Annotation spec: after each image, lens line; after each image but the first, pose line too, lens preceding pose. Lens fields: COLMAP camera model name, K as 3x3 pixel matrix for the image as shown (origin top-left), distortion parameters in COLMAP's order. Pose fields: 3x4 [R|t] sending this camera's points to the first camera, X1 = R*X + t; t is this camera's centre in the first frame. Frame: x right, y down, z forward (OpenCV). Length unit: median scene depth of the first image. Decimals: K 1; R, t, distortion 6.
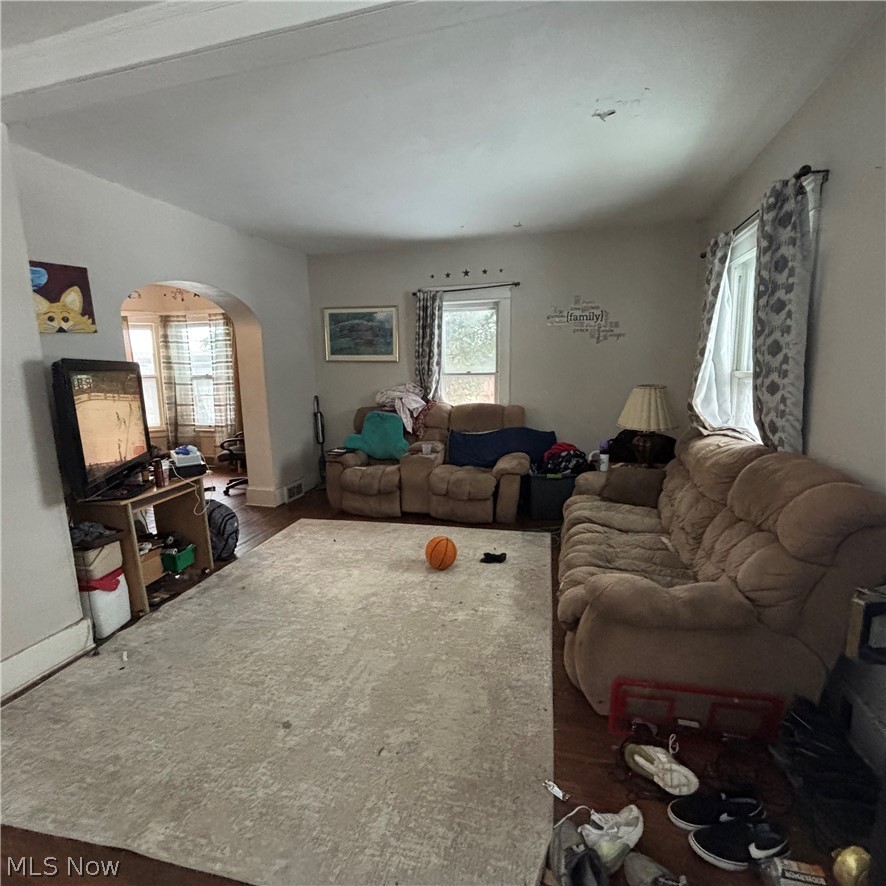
lens RADIAL K [[475.3, 0, 444.3], [0, 475.3, 442.4], [0, 0, 1]] dist [-0.001131, 0.001140]
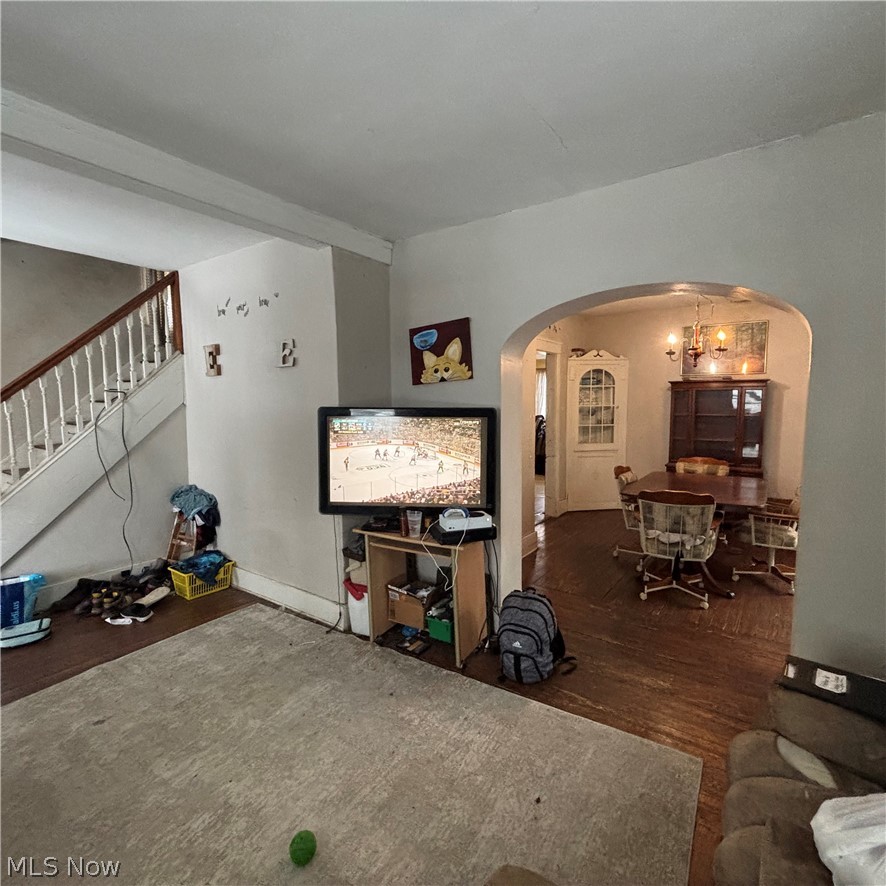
lens RADIAL K [[475.3, 0, 441.3], [0, 475.3, 442.4], [0, 0, 1]] dist [-0.001131, 0.001140]
pose [[-0.354904, 0.096181, -0.929942, 0.228201], [-0.140313, 0.977948, 0.154695, -0.221861], [0.924313, 0.185385, -0.333582, 1.178525]]
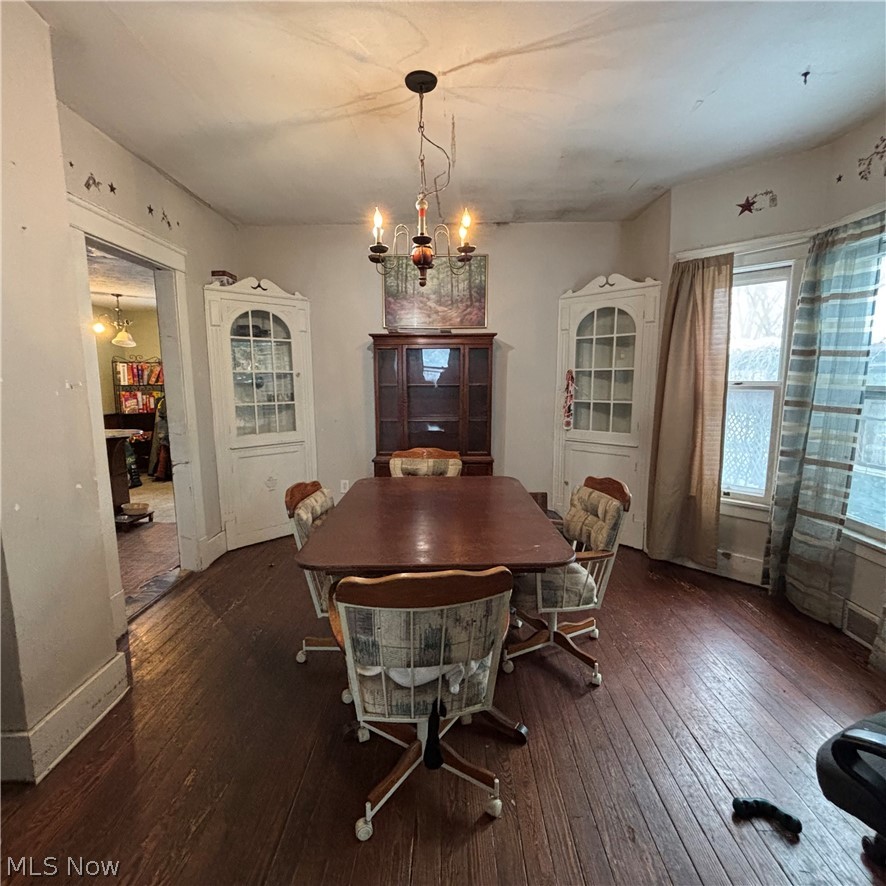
lens RADIAL K [[475.3, 0, 439.5], [0, 475.3, 443.0], [0, 0, 1]] dist [-0.001131, 0.001140]
pose [[0.245855, 0.141876, -0.958867, -0.528389], [-0.153357, 0.982464, 0.106046, -0.177075], [0.957098, 0.120977, 0.263302, 1.217558]]
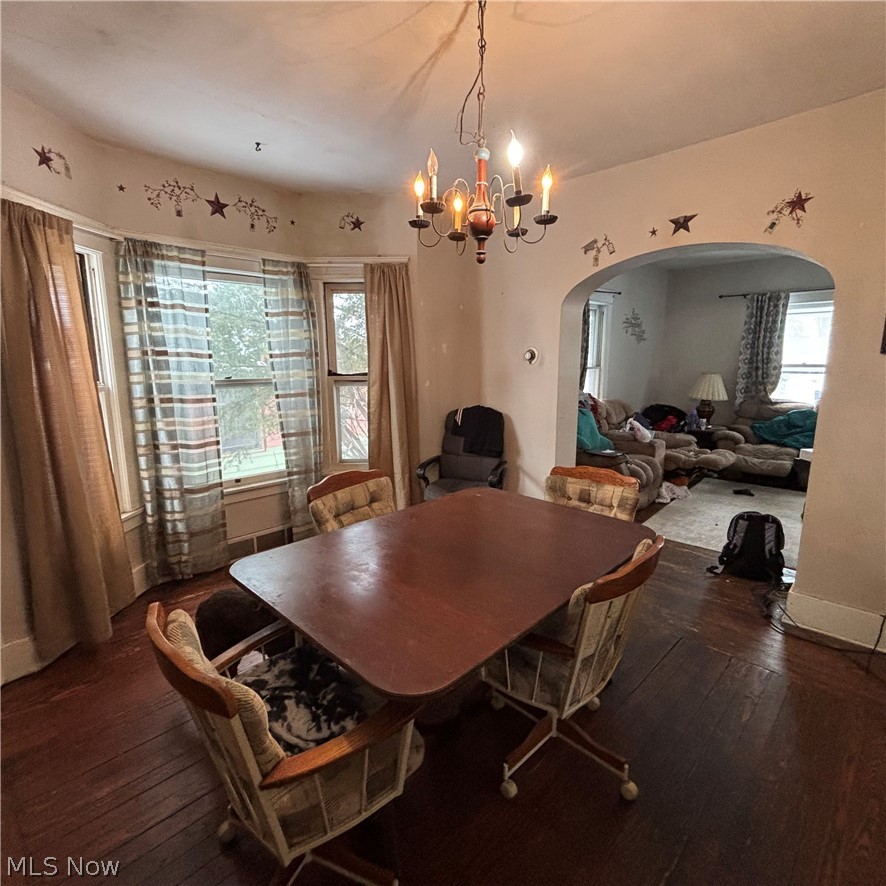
lens RADIAL K [[475.3, 0, 443.2], [0, 475.3, 441.5], [0, 0, 1]] dist [-0.001131, 0.001140]
pose [[0.499409, -0.142145, 0.854626, -1.661829], [0.142447, 0.986496, 0.080839, -0.174564], [-0.854576, 0.081367, 0.512913, 1.134039]]
